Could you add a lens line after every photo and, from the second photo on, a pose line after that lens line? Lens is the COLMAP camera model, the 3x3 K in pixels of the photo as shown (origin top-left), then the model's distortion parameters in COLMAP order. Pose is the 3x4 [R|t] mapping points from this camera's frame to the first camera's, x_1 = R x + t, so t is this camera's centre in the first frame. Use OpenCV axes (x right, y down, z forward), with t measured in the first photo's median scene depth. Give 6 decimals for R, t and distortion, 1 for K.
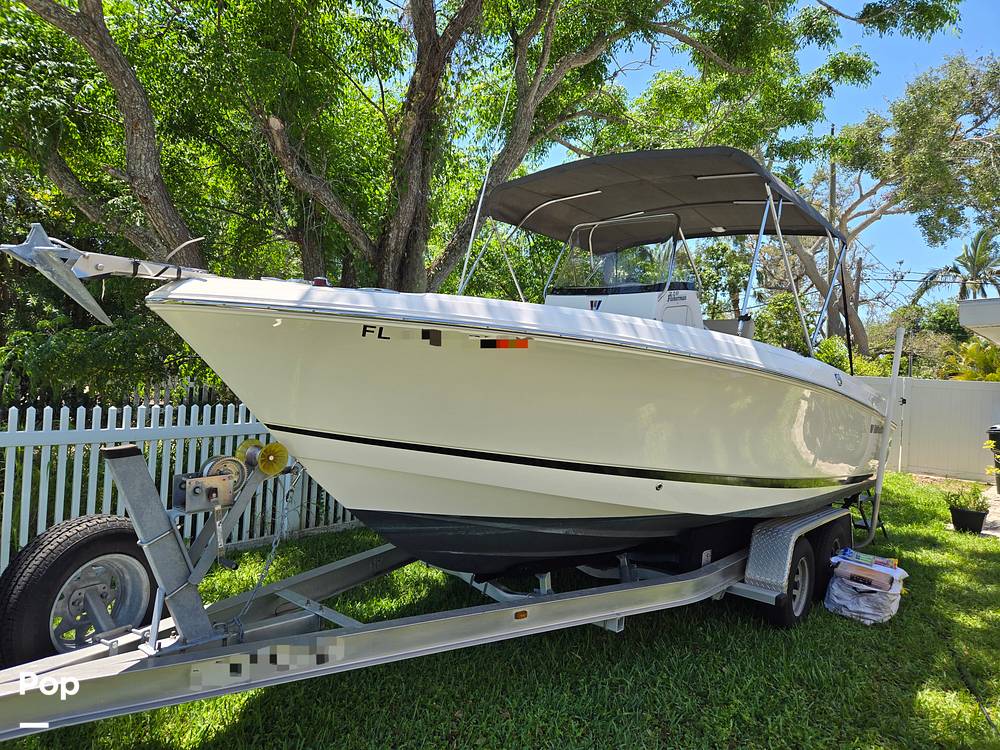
lens RADIAL K [[673.9, 0, 493.6], [0, 673.9, 369.7], [0, 0, 1]] dist [0.058034, -0.046750]
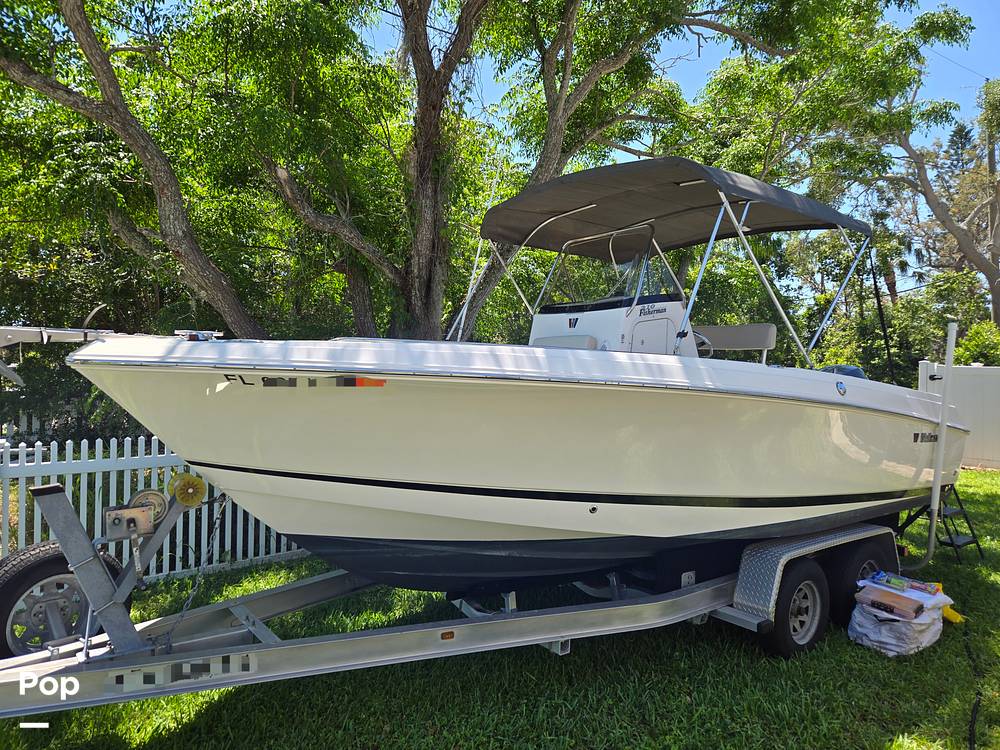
lens RADIAL K [[673.9, 0, 498.0], [0, 673.9, 370.5], [0, 0, 1]] dist [0.058034, -0.046750]
pose [[0.976272, -0.044113, -0.212007, 0.269284], [0.043629, 0.999024, -0.006962, -0.024990], [0.212108, -0.002453, 0.977243, 0.002161]]
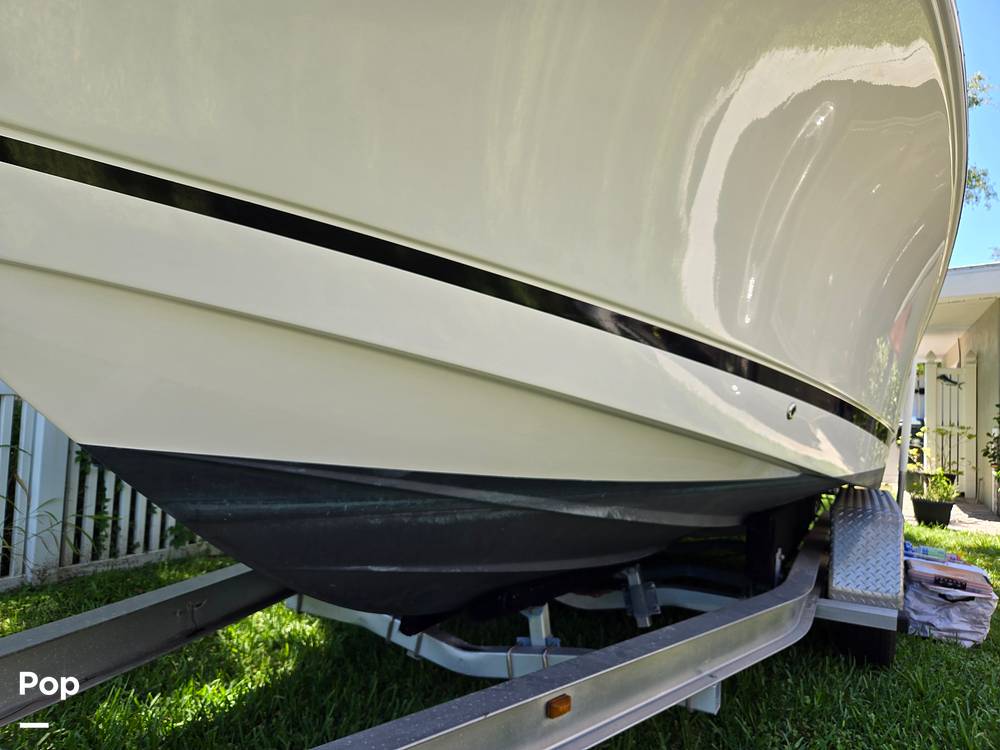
lens RADIAL K [[673.9, 0, 494.1], [0, 673.9, 371.7], [0, 0, 1]] dist [0.058034, -0.046750]
pose [[0.977104, -0.001282, 0.212758, -0.064004], [0.012119, 0.998694, -0.049637, 0.136229], [-0.212417, 0.051079, 0.975843, 0.454013]]
